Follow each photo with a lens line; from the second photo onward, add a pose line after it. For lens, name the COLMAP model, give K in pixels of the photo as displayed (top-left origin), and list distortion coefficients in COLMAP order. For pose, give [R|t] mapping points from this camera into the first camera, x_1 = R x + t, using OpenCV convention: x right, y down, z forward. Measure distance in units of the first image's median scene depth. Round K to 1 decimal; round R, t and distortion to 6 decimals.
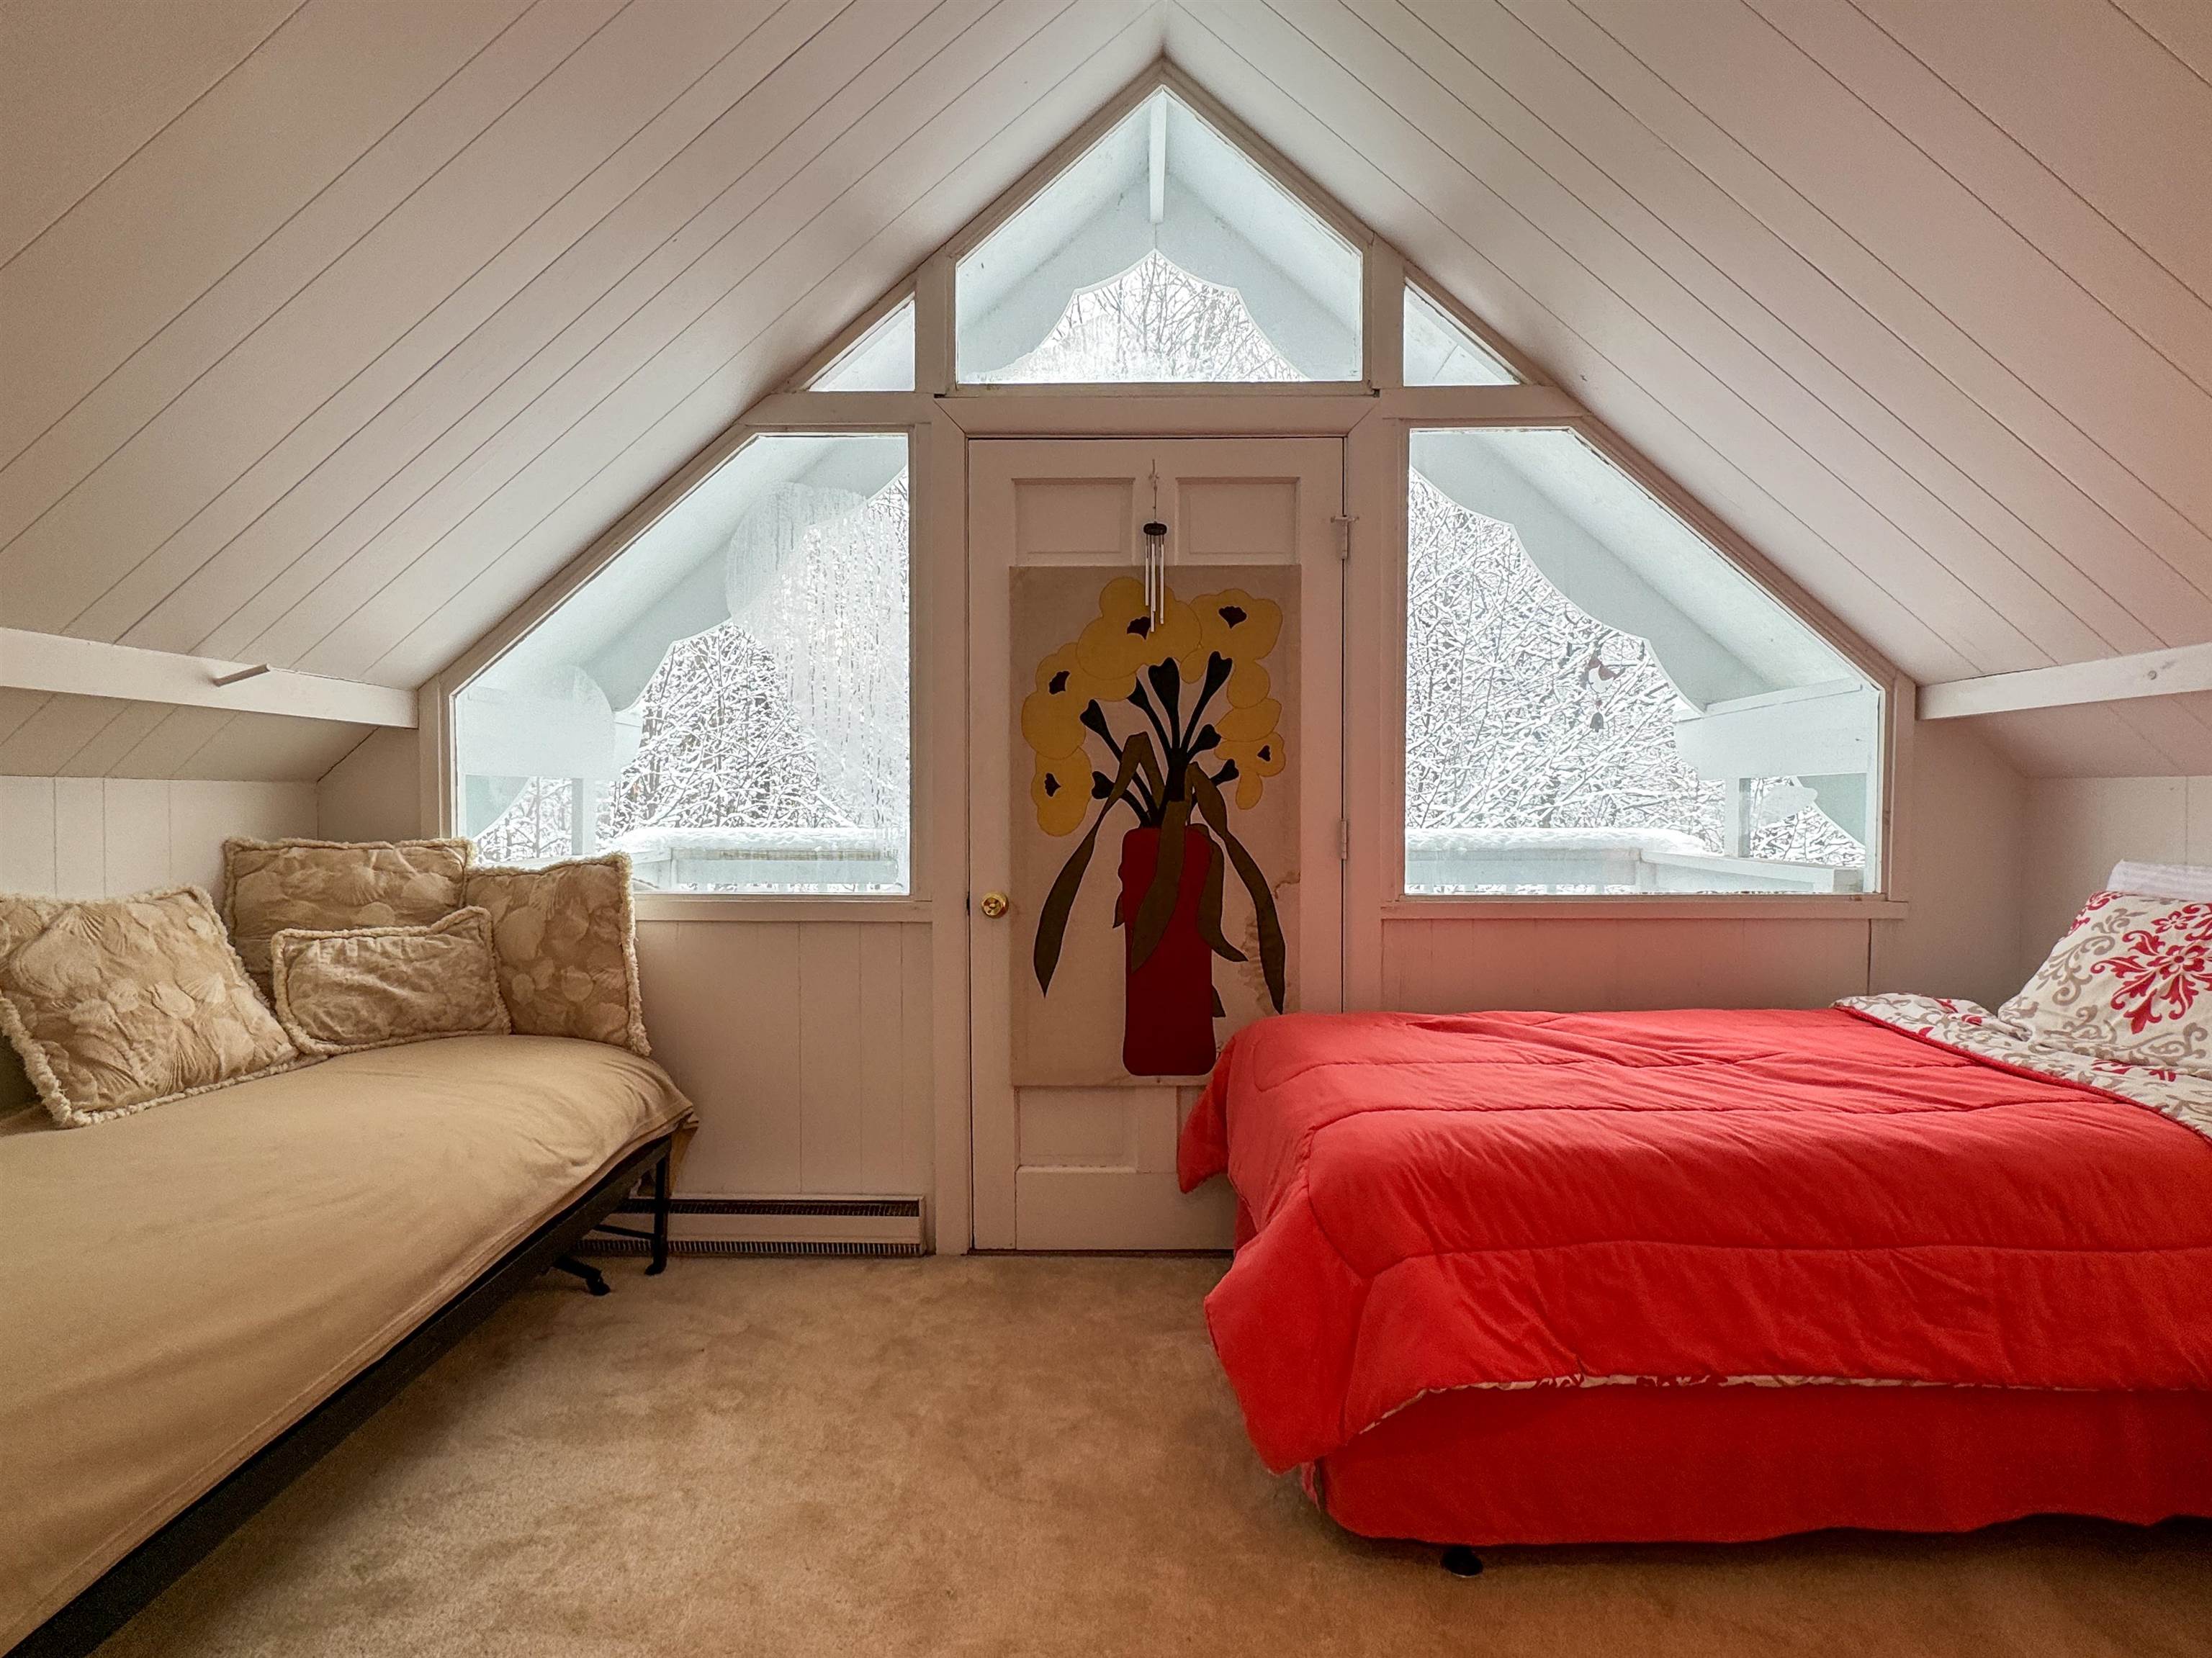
lens RADIAL K [[1109.4, 0, 1145.1], [0, 1109.4, 833.9], [0, 0, 1]] dist [0.000475, 0.000127]
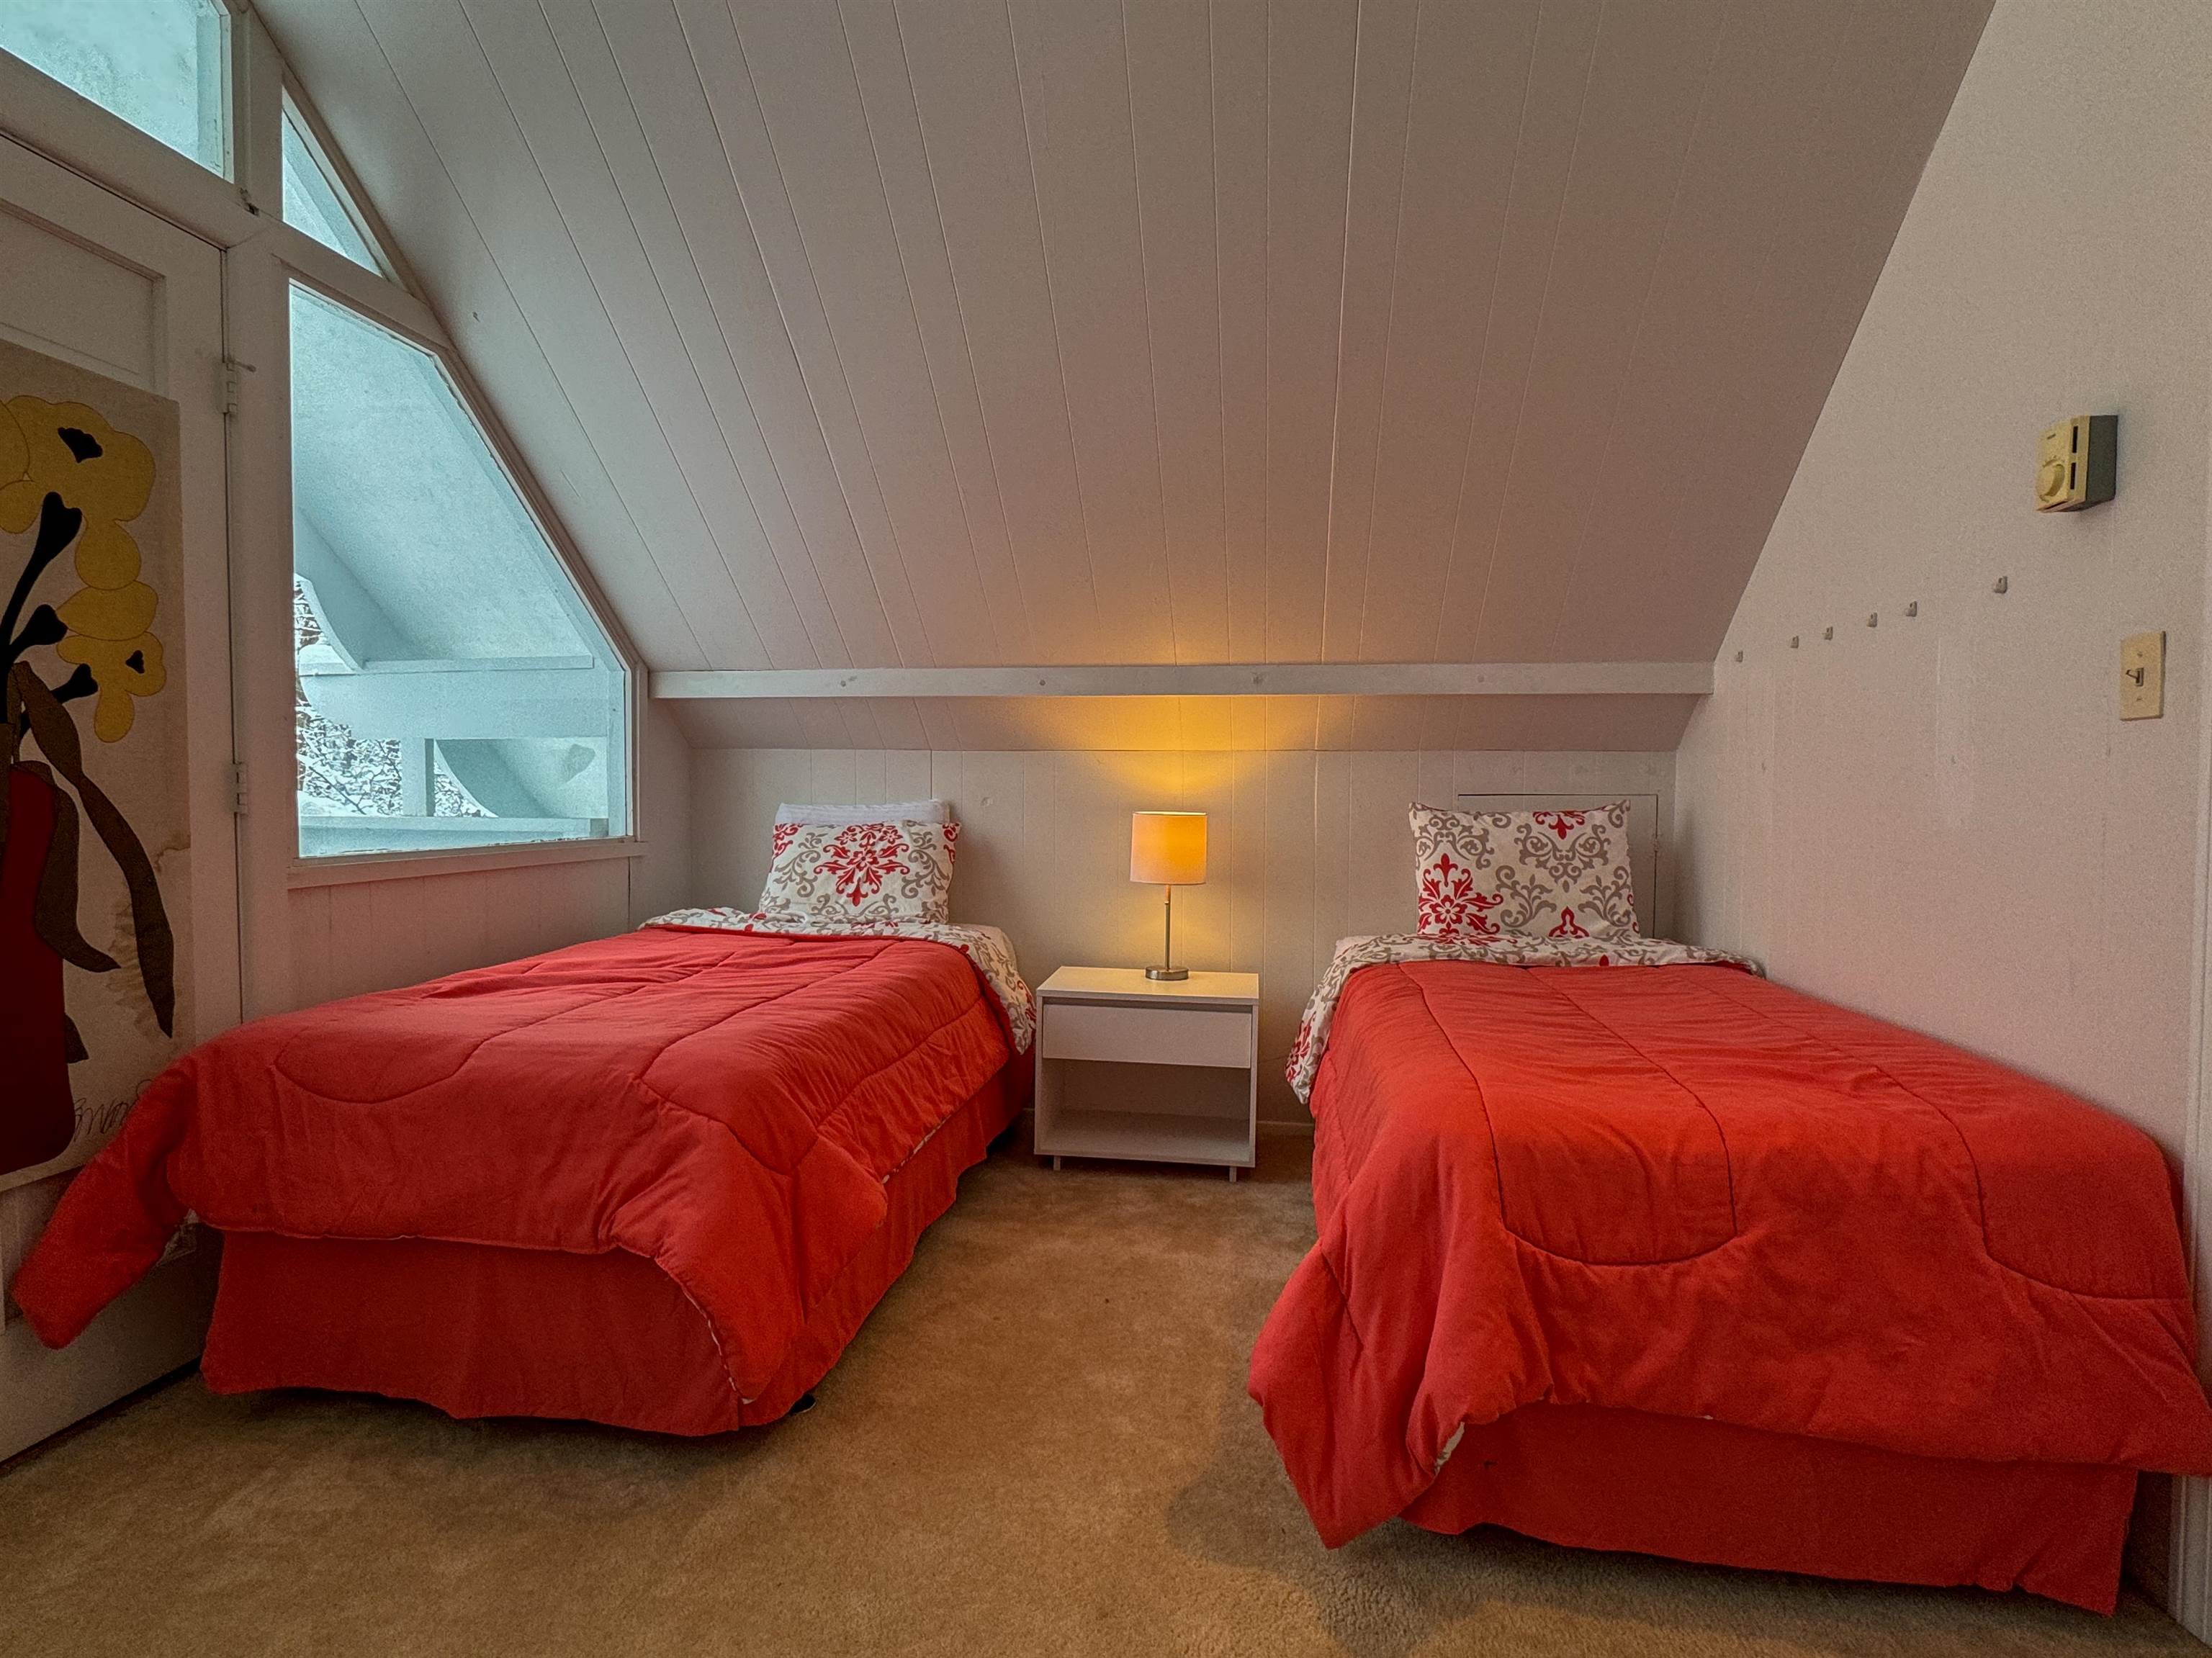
lens RADIAL K [[1083.6, 0, 1106.0], [0, 1083.6, 829.0], [0, 0, 1]] dist [-0.004897, -0.000259]
pose [[0.148732, -0.030901, 0.988395, -0.469243], [0.018325, 0.999426, 0.028489, 0.022930], [-0.988708, 0.013875, 0.149213, 0.313016]]
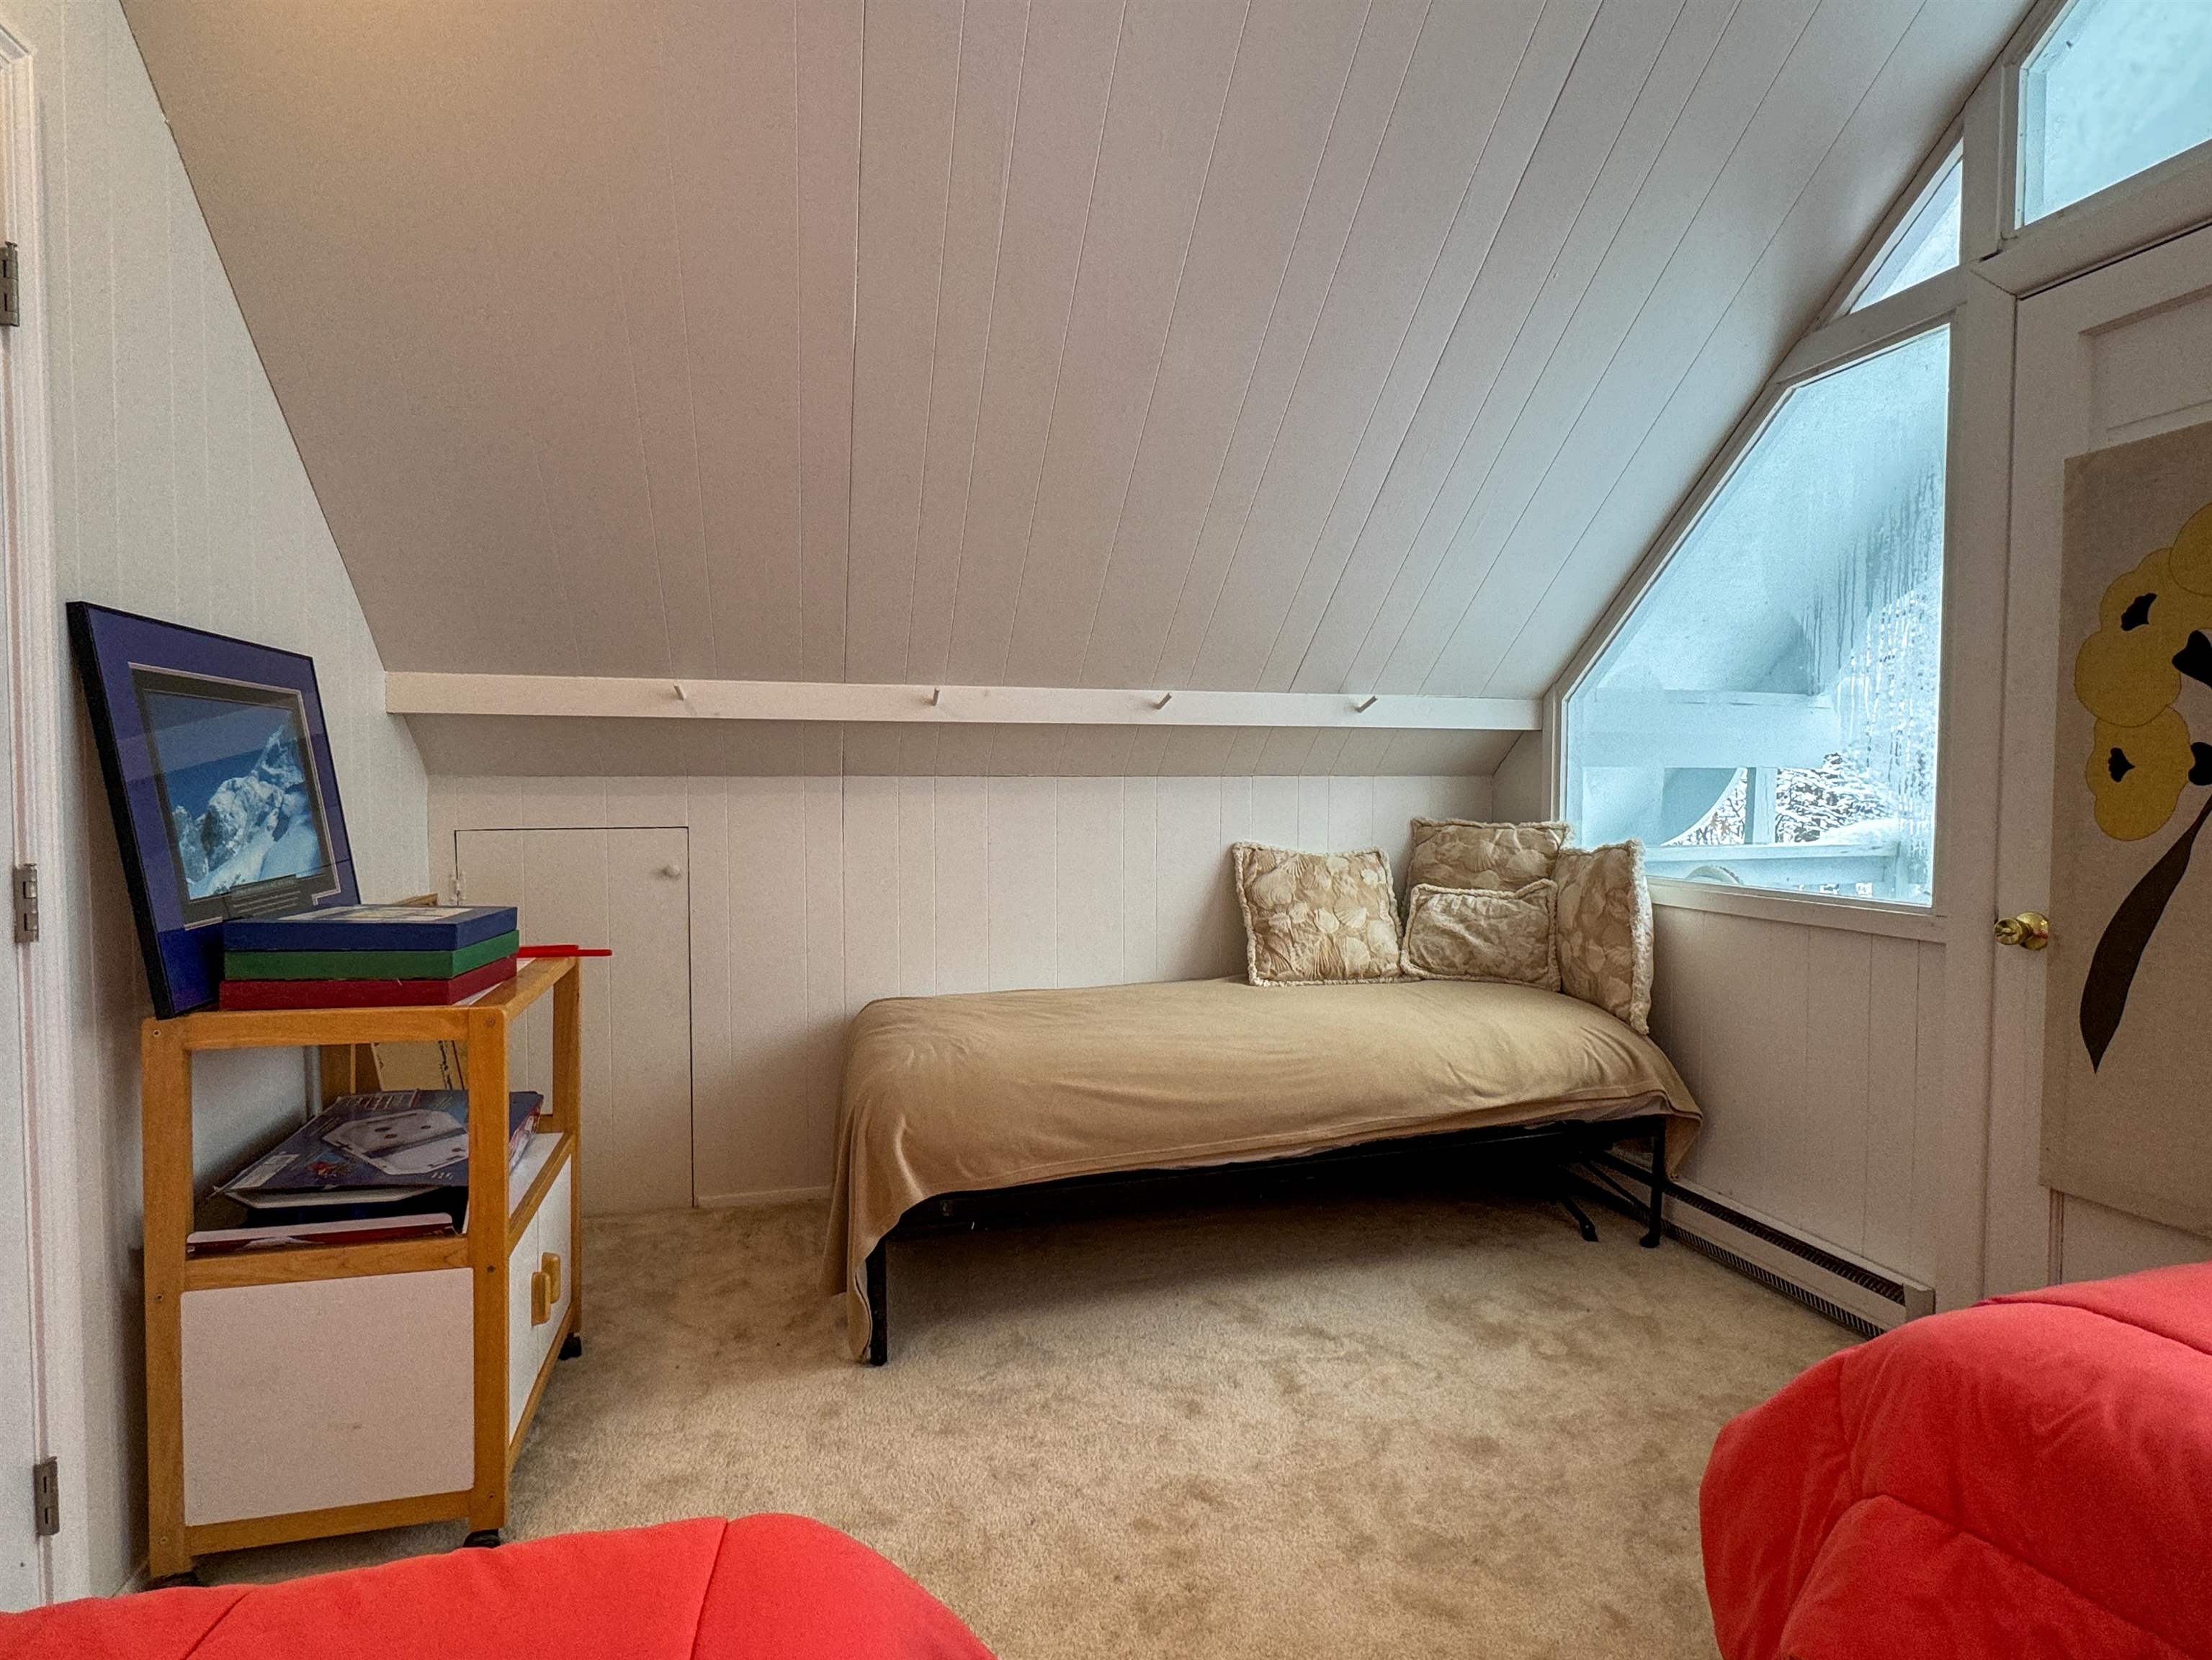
lens RADIAL K [[1125.7, 0, 1106.0], [0, 1125.7, 830.0], [0, 0, 1]] dist [0.005204, 0.000313]
pose [[0.279544, 0.031785, -0.959607, 0.420808], [-0.026157, 0.999333, 0.025481, -0.005791], [0.959777, 0.017977, 0.280189, 0.215051]]
